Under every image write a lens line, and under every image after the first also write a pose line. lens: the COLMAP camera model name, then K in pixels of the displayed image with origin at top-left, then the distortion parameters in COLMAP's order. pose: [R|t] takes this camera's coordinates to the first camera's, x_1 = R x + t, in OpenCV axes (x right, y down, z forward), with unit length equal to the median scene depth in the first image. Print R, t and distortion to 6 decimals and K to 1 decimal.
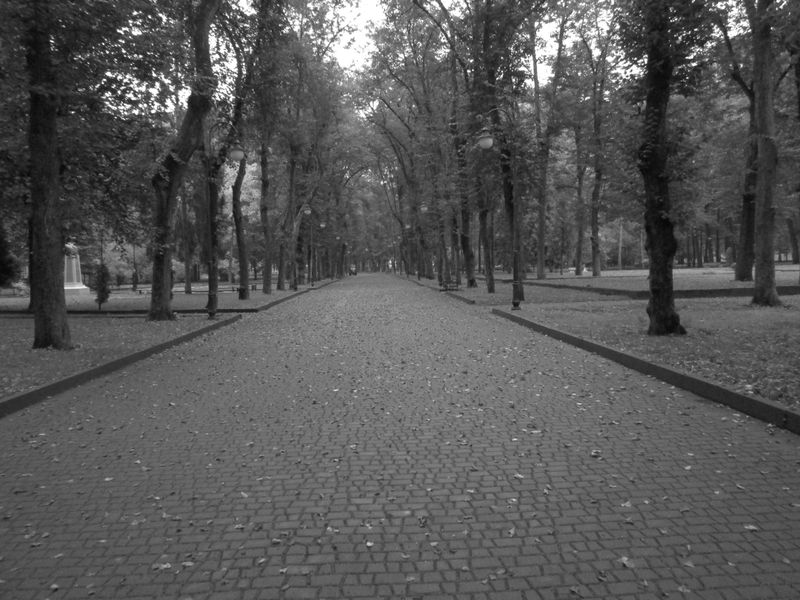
lens RADIAL K [[686.4, 0, 400.0], [0, 686.4, 300.0], [0, 0, 1]] dist [-0.007559, 0.002425]
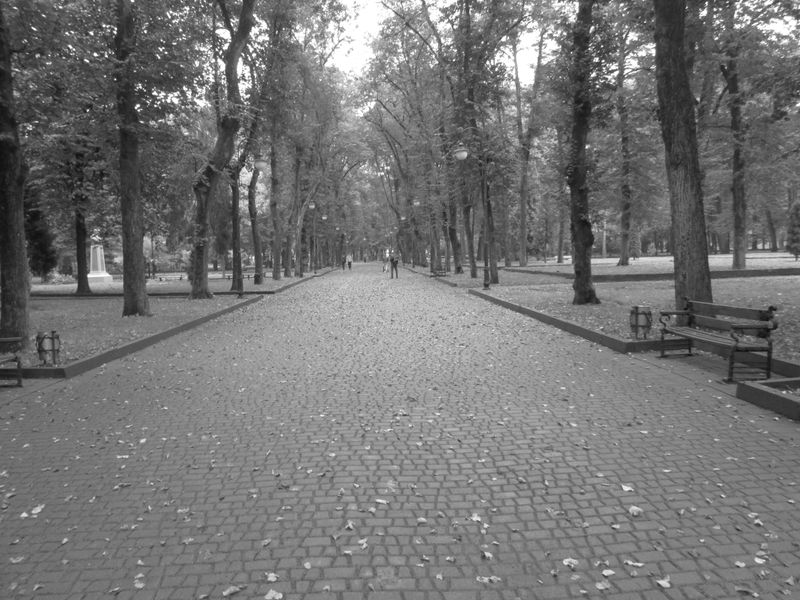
lens RADIAL K [[686.4, 0, 400.0], [0, 686.4, 300.0], [0, 0, 1]] dist [-0.007559, 0.002425]
pose [[0.999989, -0.003423, 0.003235, 0.003746], [0.003371, 0.999868, 0.015876, 0.005469], [-0.003288, -0.015865, 0.999869, -0.106674]]
